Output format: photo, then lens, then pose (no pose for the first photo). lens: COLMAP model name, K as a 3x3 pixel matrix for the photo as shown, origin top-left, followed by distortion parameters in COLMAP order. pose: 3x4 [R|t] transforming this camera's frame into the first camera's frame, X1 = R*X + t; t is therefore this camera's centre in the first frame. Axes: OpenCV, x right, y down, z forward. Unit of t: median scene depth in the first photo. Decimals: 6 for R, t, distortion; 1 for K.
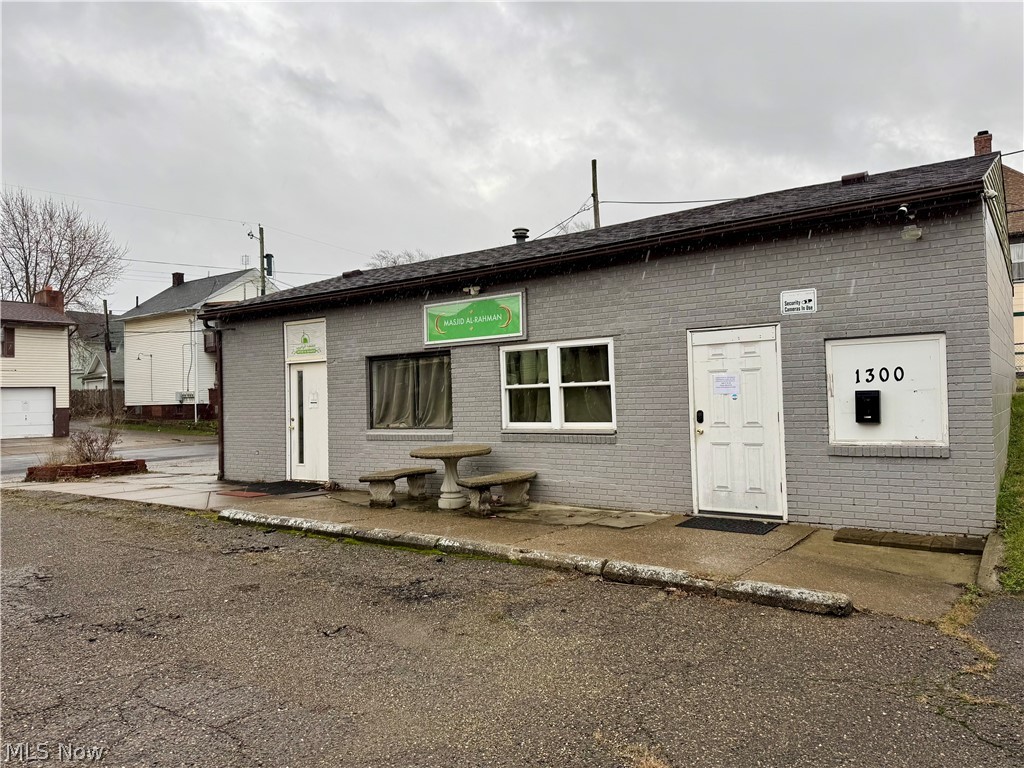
lens RADIAL K [[733.6, 0, 512.0], [0, 733.6, 384.0], [0, 0, 1]] dist [0.001486, -0.001487]
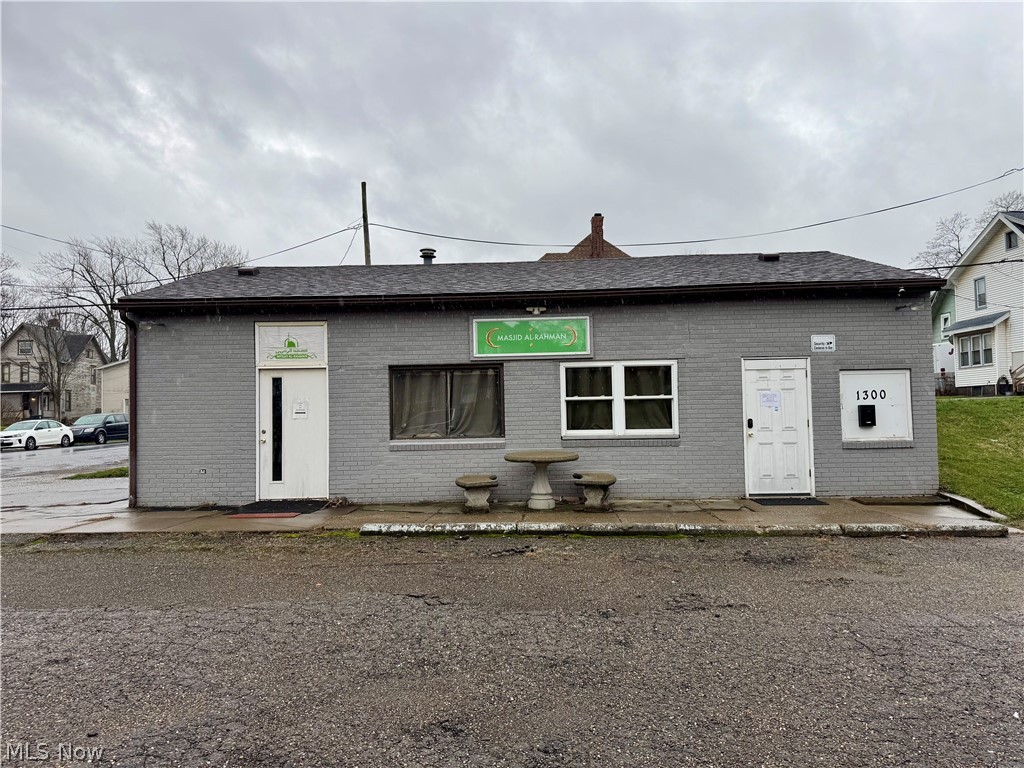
lens RADIAL K [[714.0, 0, 512.0], [0, 714.0, 384.0], [0, 0, 1]] dist [0.003404, -0.002308]
pose [[0.825555, 0.032122, 0.563407, -0.729602], [-0.015581, 0.999295, -0.034144, 0.021087], [-0.564107, 0.019409, 0.825474, 0.149643]]
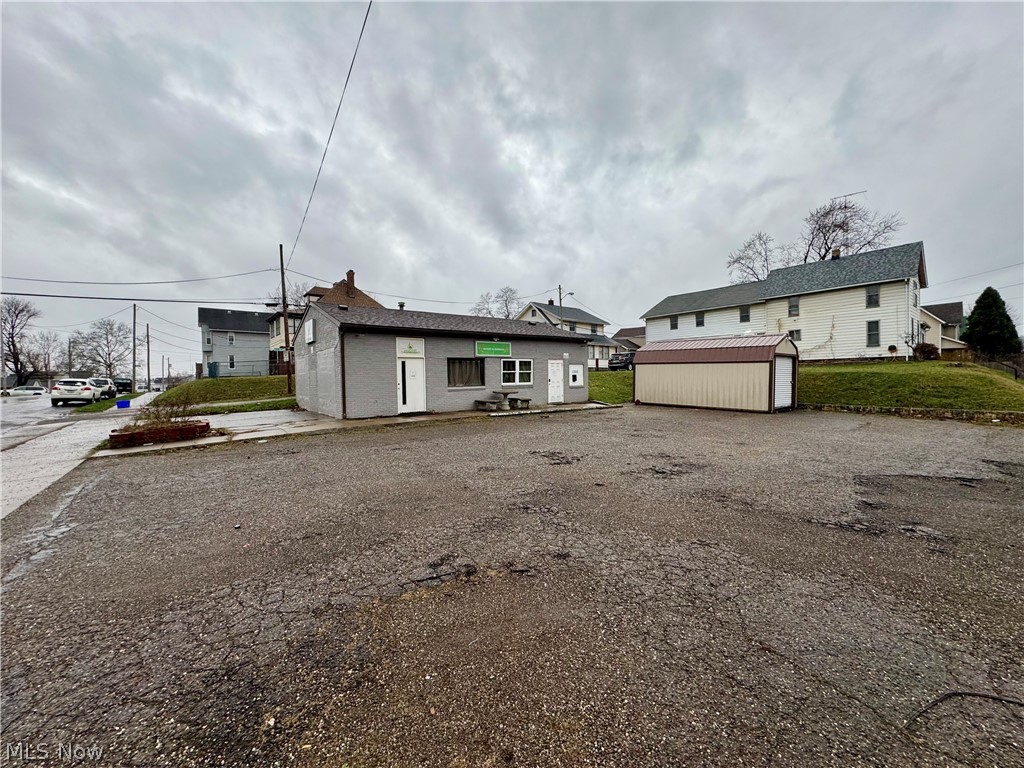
lens RADIAL K [[407.2, 0, 512.0], [0, 407.2, 384.0], [0, 0, 1]] dist [-0.032728, 0.000001]
pose [[0.260190, 0.001125, 0.965557, -1.793321], [-0.013543, 0.999905, 0.002484, 0.054962], [-0.965462, -0.013723, 0.260181, 0.526174]]
